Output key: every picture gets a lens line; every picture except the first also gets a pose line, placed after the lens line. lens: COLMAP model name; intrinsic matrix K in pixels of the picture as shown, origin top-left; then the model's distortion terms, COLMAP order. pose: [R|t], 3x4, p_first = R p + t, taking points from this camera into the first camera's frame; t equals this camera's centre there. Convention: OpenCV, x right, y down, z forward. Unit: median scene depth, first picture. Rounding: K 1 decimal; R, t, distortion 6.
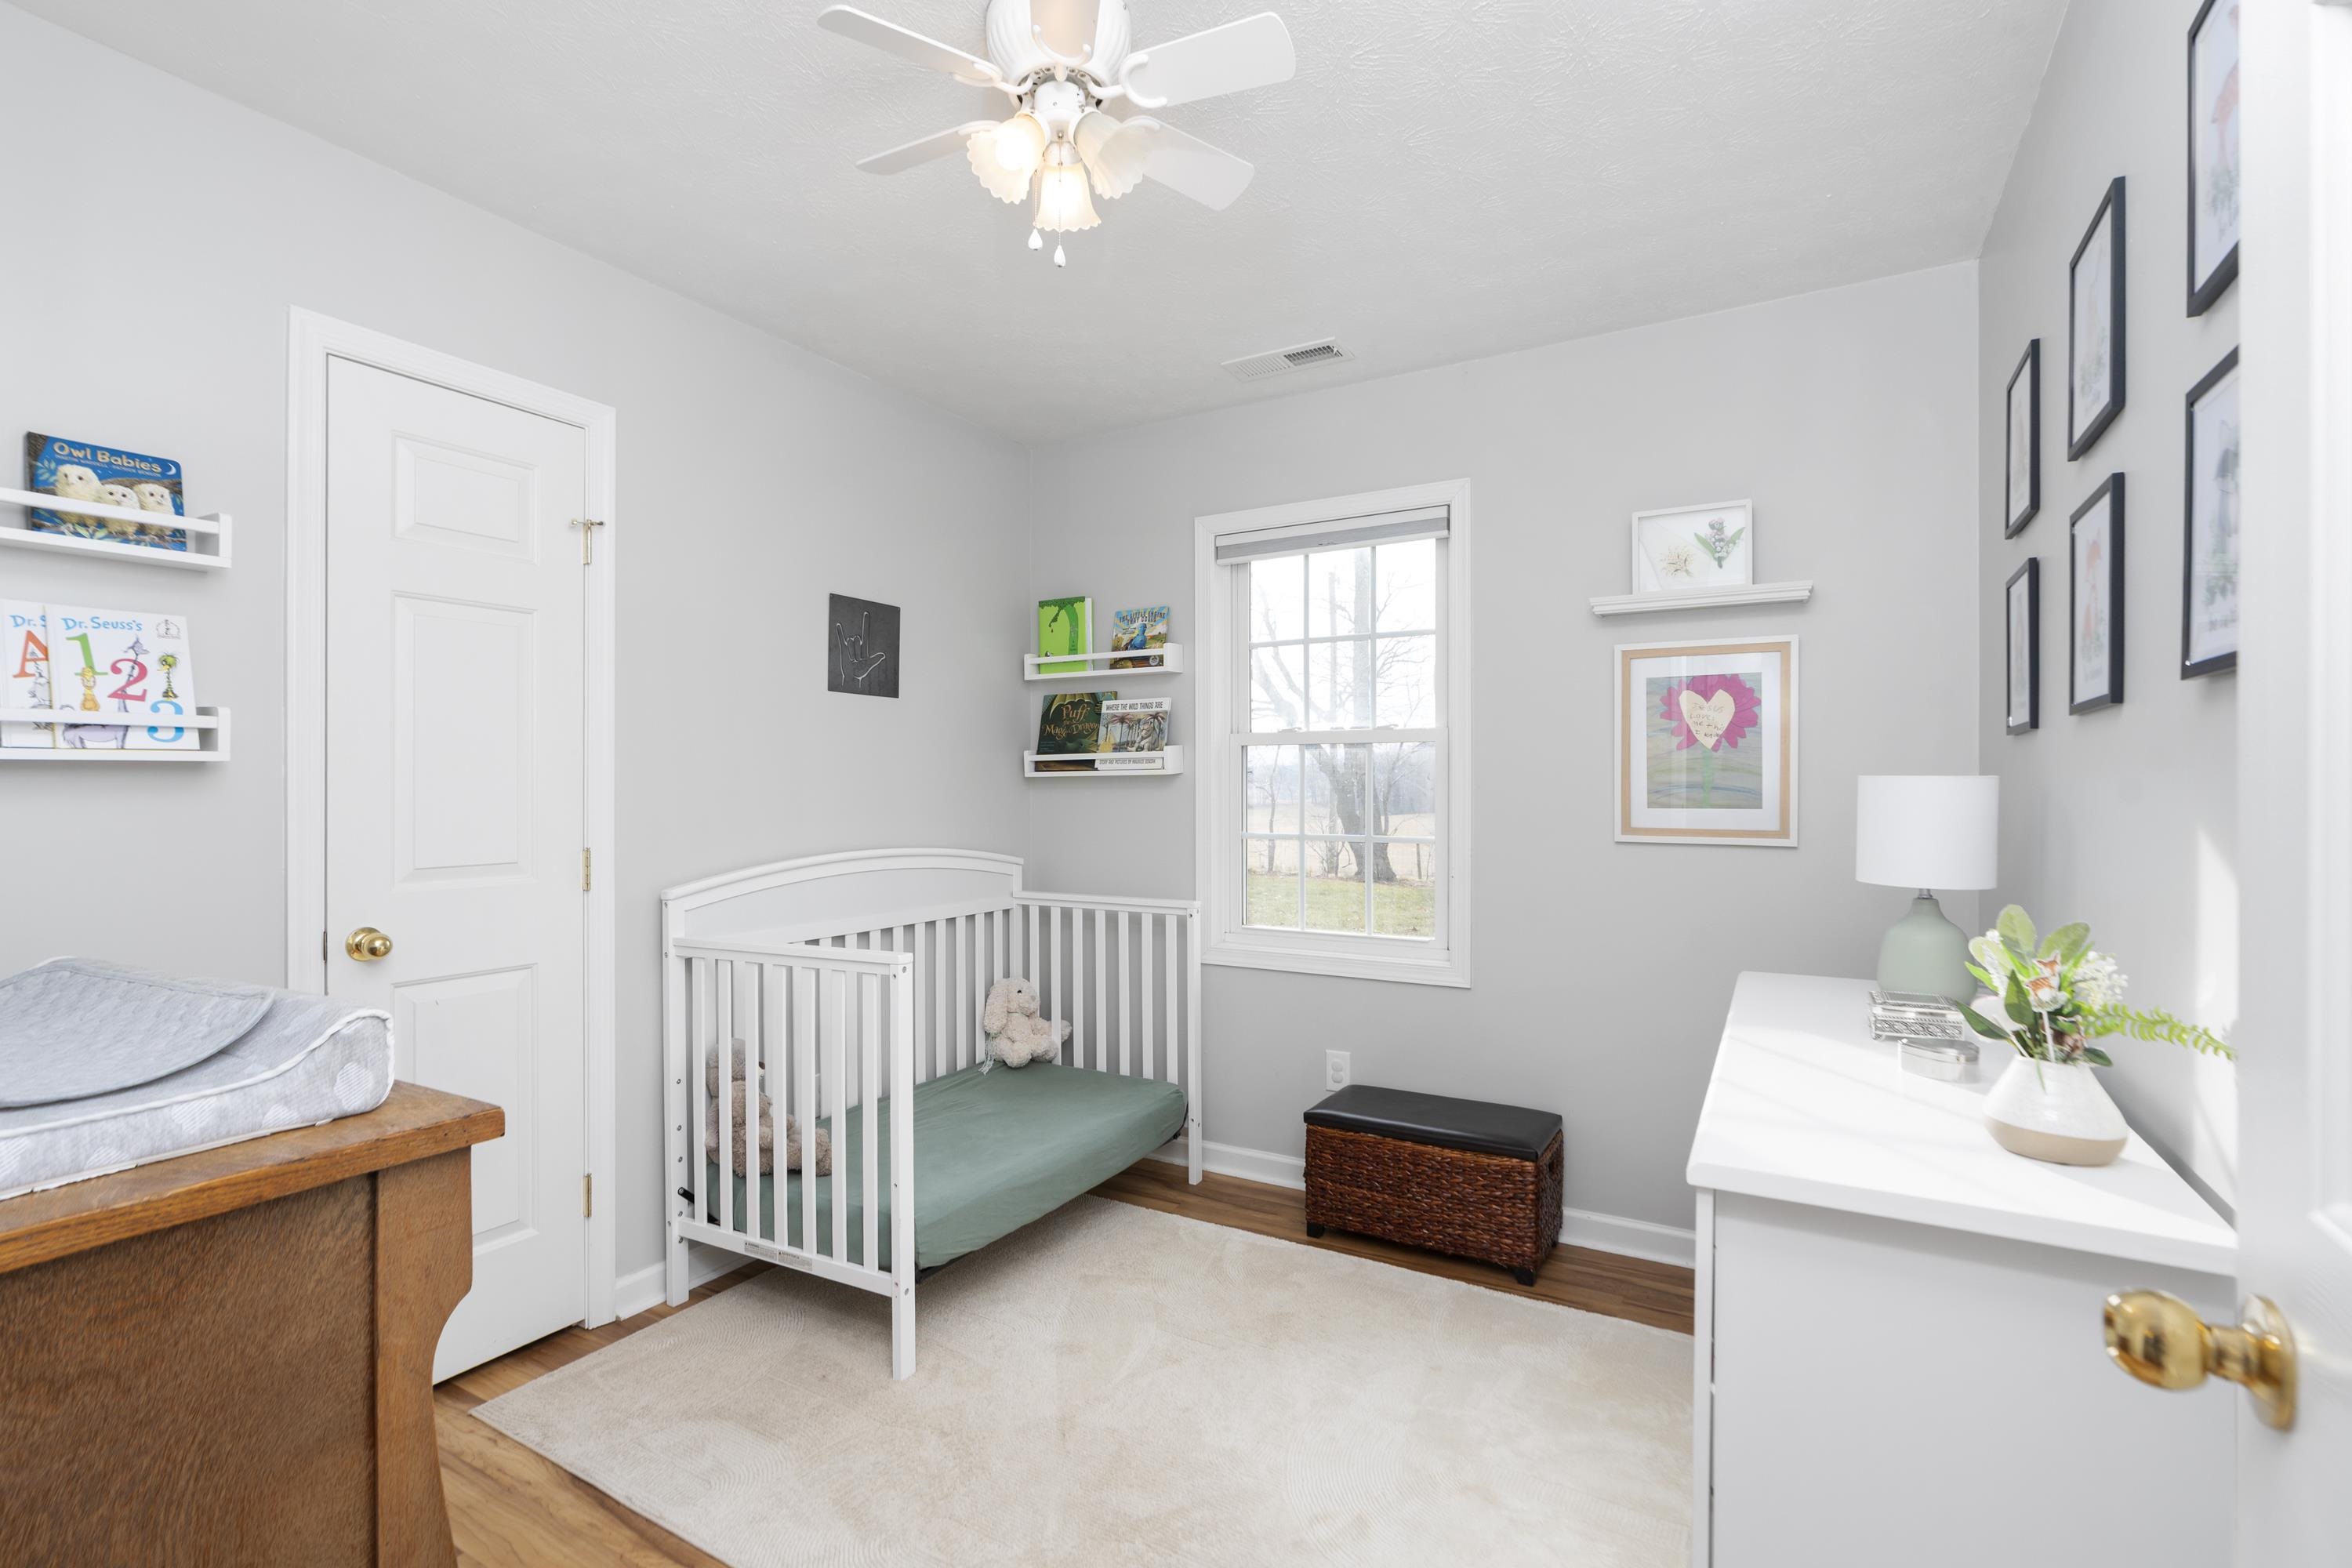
lens RADIAL K [[1077.4, 0, 1176.0], [0, 1077.4, 784.0], [0, 0, 1]] dist [-0.015691, -0.000148]
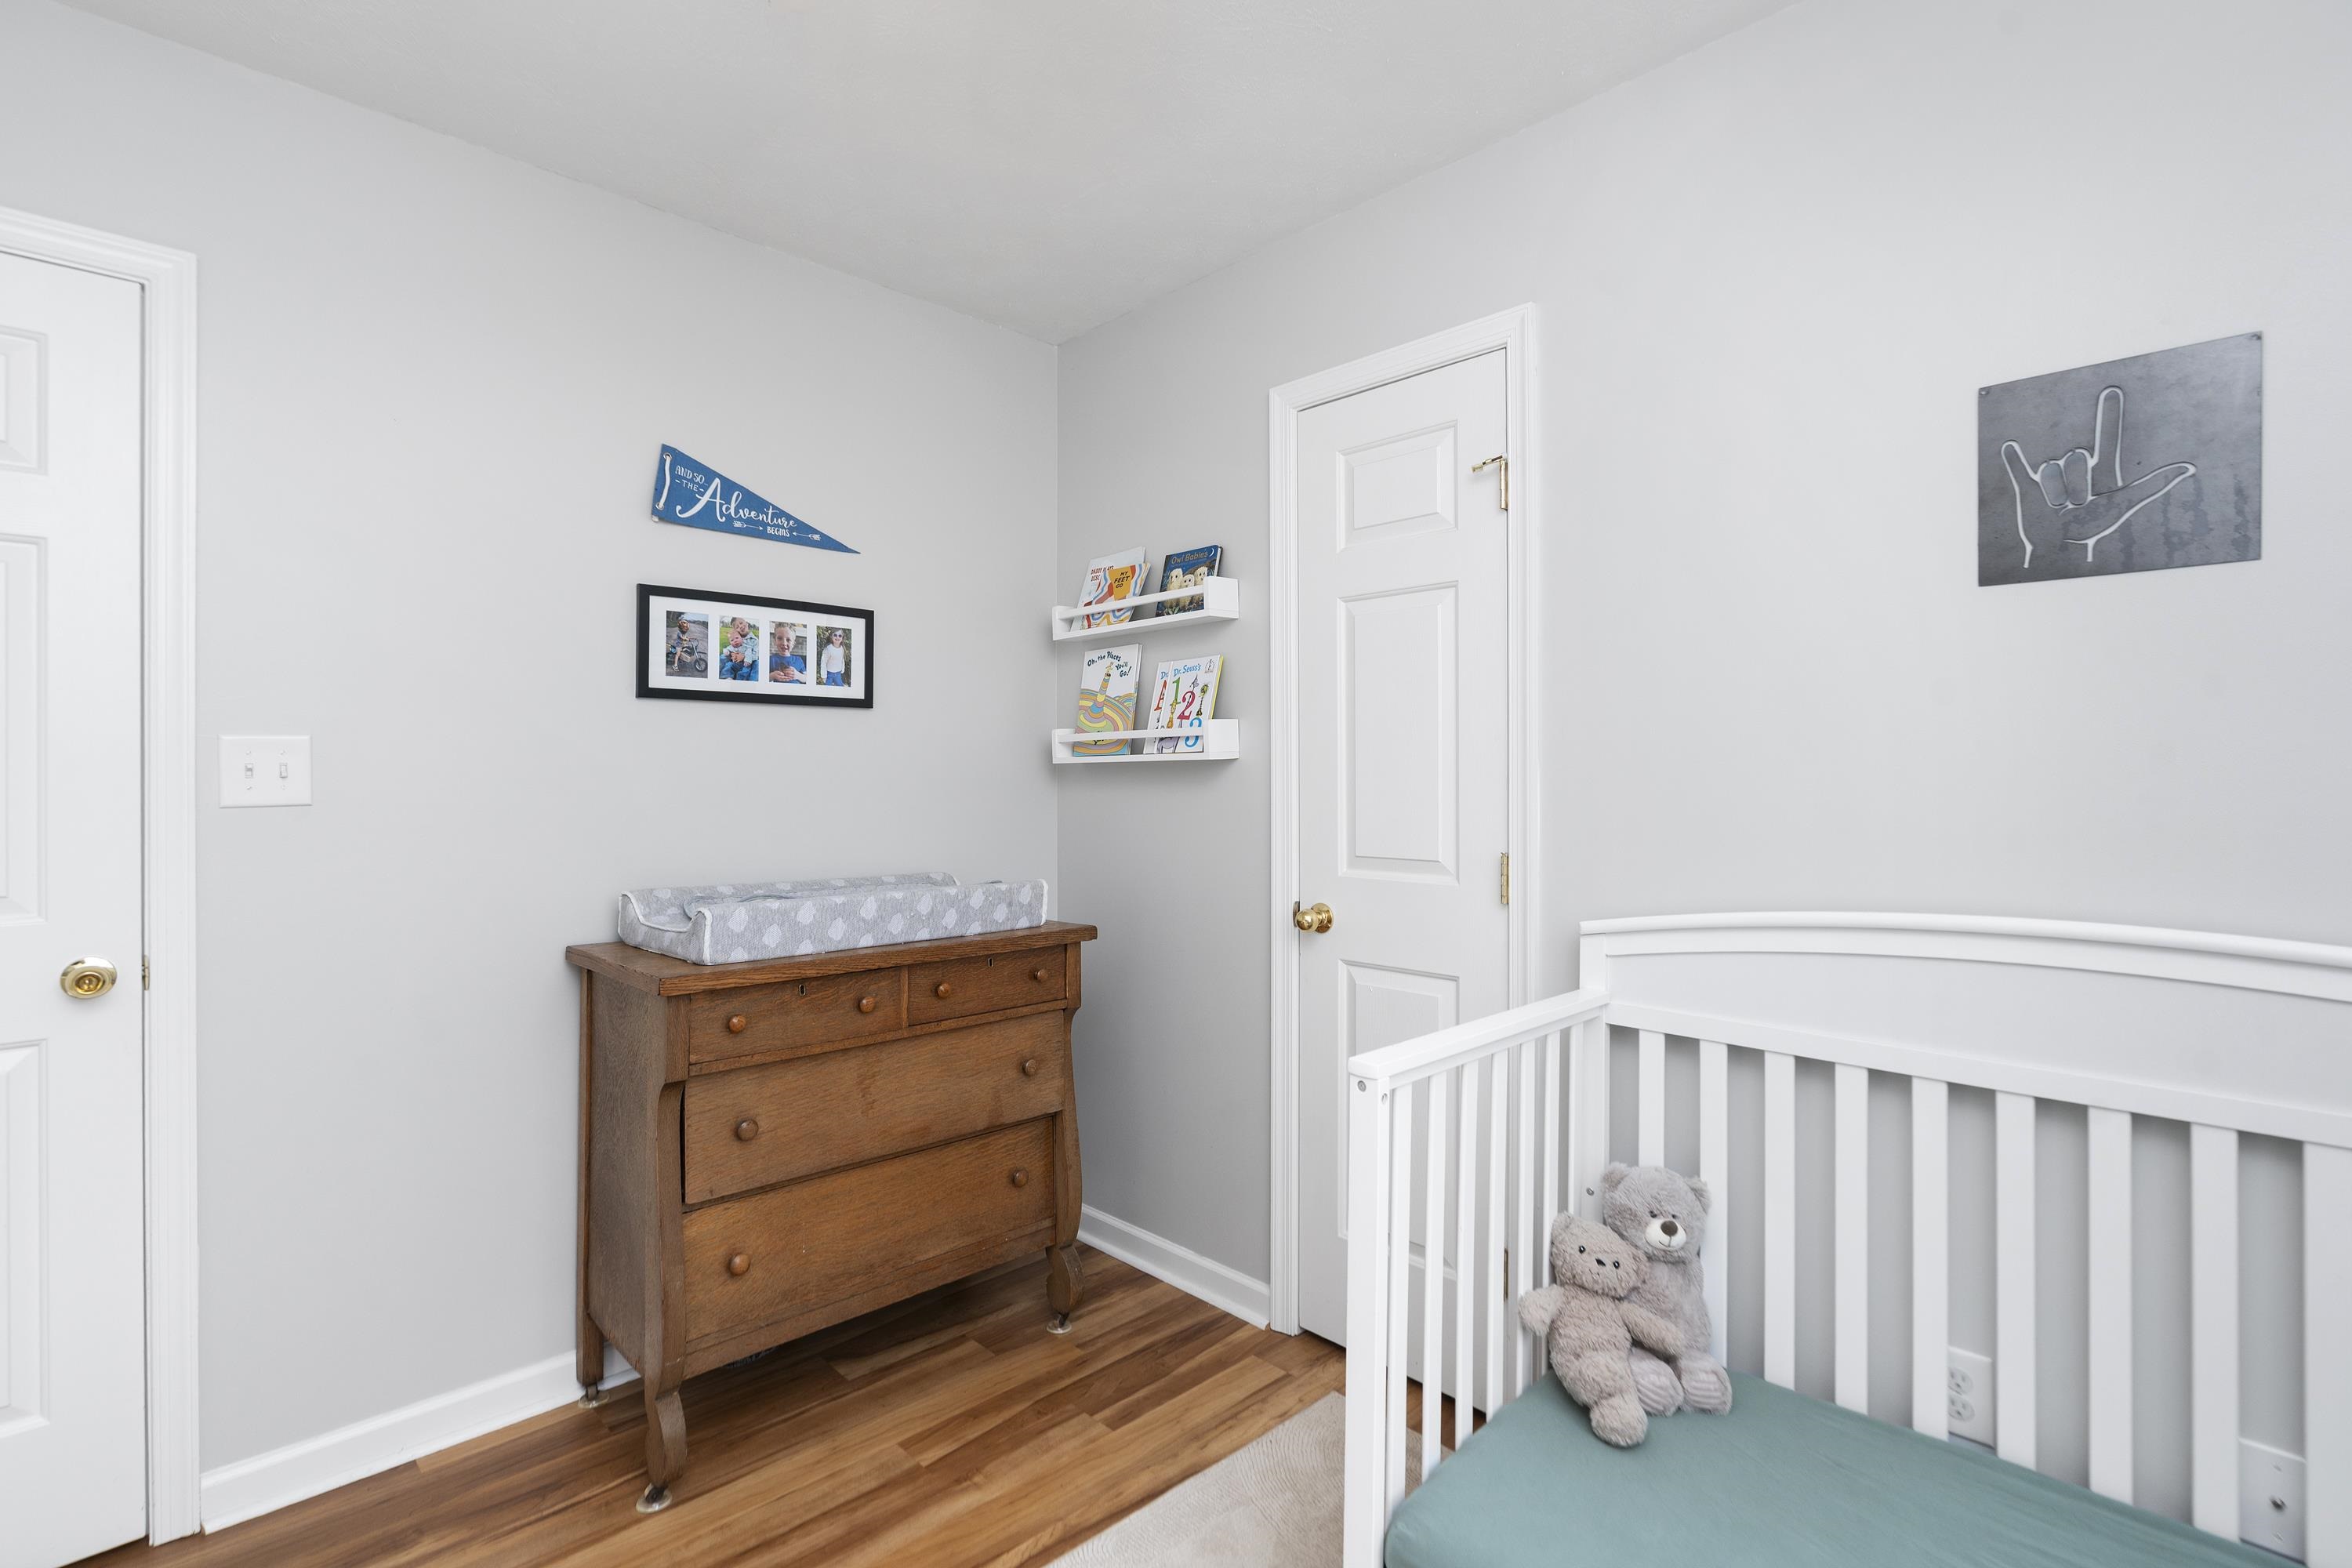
lens RADIAL K [[1077.4, 0, 1176.0], [0, 1077.4, 784.0], [0, 0, 1]] dist [-0.015691, -0.000148]
pose [[-0.285843, 0.007949, -0.958243, 0.422906], [0.001060, 0.999968, 0.007979, -0.001713], [0.958276, 0.001265, -0.285843, 1.343466]]
